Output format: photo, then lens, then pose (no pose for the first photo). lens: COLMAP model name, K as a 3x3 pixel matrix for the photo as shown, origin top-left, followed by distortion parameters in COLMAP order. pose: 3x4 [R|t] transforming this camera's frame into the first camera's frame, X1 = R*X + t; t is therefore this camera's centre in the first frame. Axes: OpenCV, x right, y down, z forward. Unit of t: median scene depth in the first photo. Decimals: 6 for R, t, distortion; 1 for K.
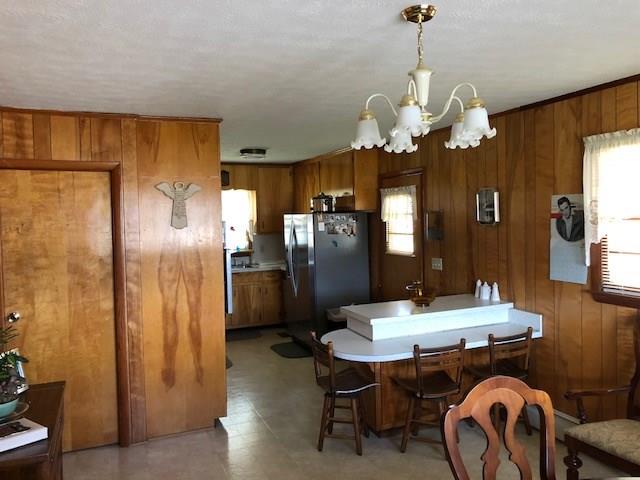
lens RADIAL K [[529.3, 0, 320.0], [0, 529.3, 238.8], [0, 0, 1]] dist [0.059472, -0.062289]
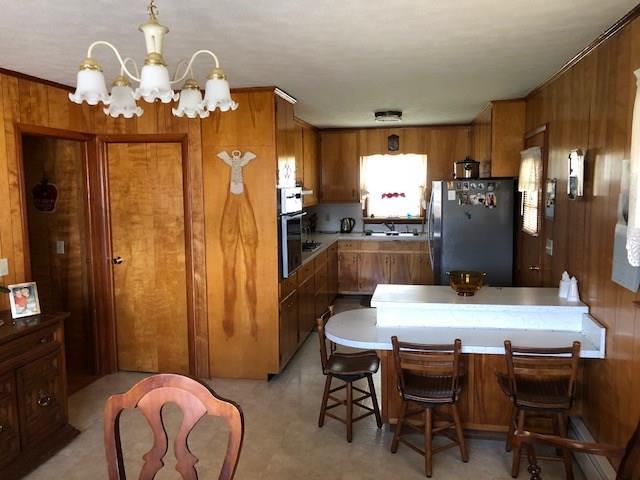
lens RADIAL K [[529.3, 0, 320.4], [0, 529.3, 238.3], [0, 0, 1]] dist [0.059472, -0.062289]
pose [[0.838039, 0.073681, -0.540613, 0.475383], [-0.035494, 0.996103, 0.080739, -0.023147], [0.544455, -0.048474, 0.837388, 0.189472]]
